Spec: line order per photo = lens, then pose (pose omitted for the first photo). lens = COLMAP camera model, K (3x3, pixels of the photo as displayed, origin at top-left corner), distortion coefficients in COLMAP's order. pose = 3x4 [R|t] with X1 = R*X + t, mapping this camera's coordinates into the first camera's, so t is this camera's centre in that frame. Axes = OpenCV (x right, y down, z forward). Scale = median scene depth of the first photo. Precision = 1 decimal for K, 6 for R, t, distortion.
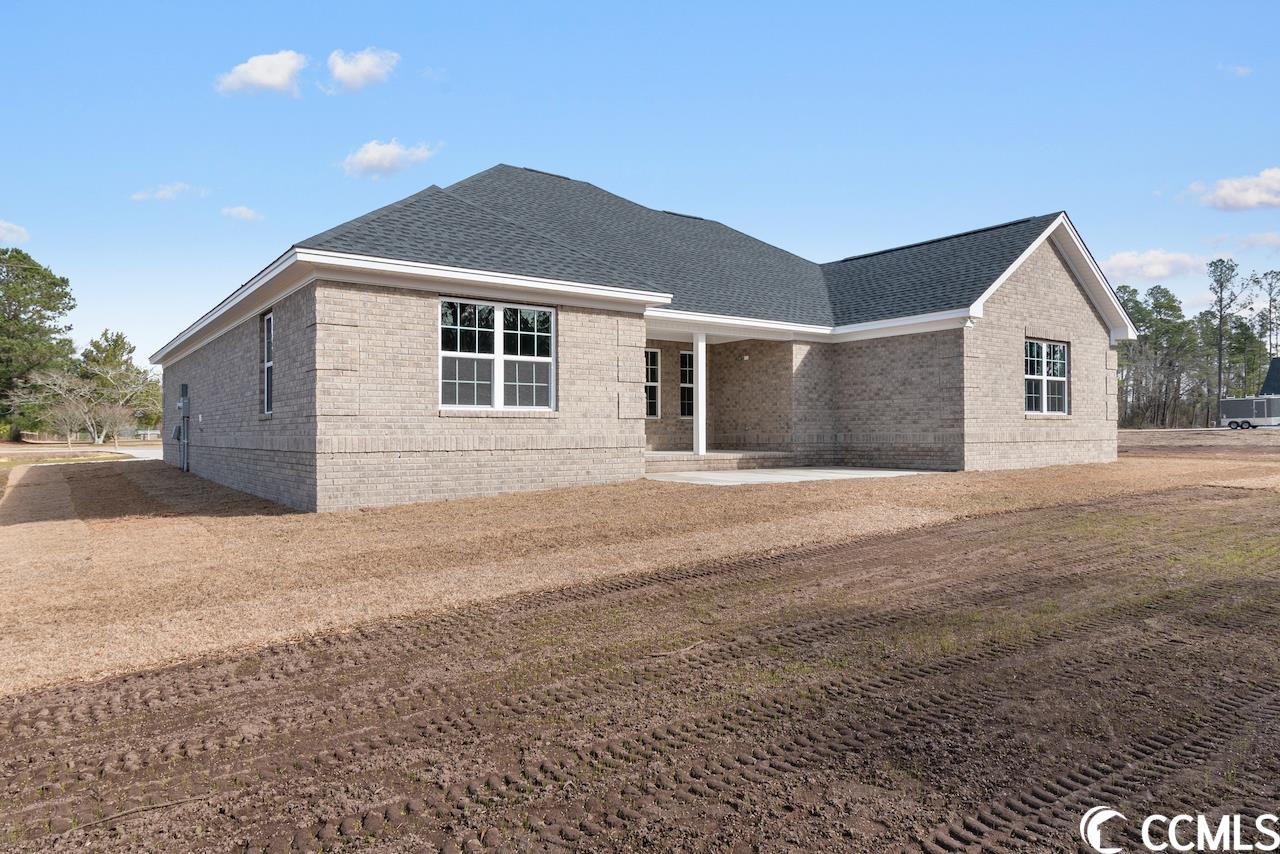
lens RADIAL K [[828.8, 0, 645.8], [0, 828.8, 422.2], [0, 0, 1]] dist [0.005260, -0.001808]
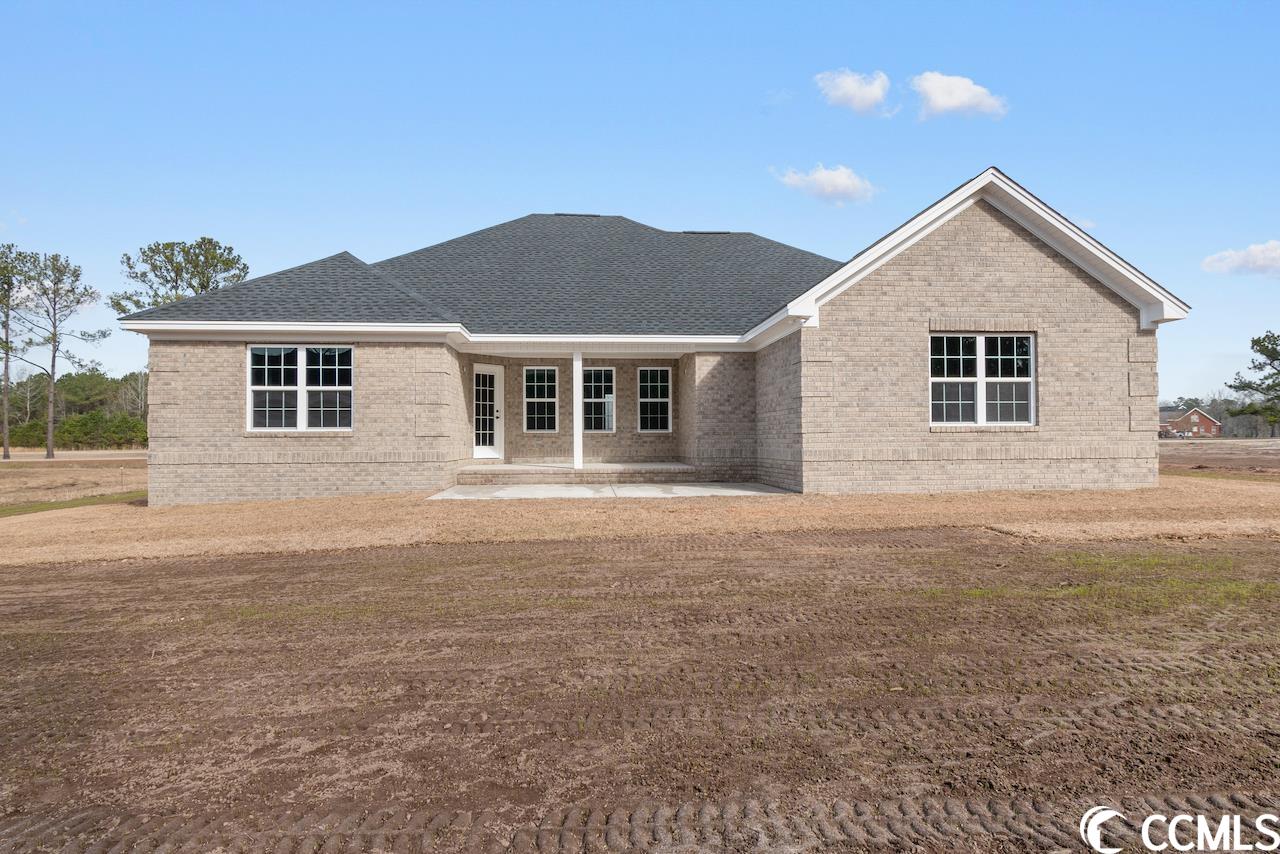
lens RADIAL K [[736.8, 0, 639.9], [0, 736.8, 426.2], [0, 0, 1]] dist [0.001091, 0.001228]
pose [[0.849457, -0.009145, -0.527579, 0.798564], [0.008693, 0.999957, -0.003336, -0.013110], [0.527587, -0.001752, 0.849500, 0.314279]]
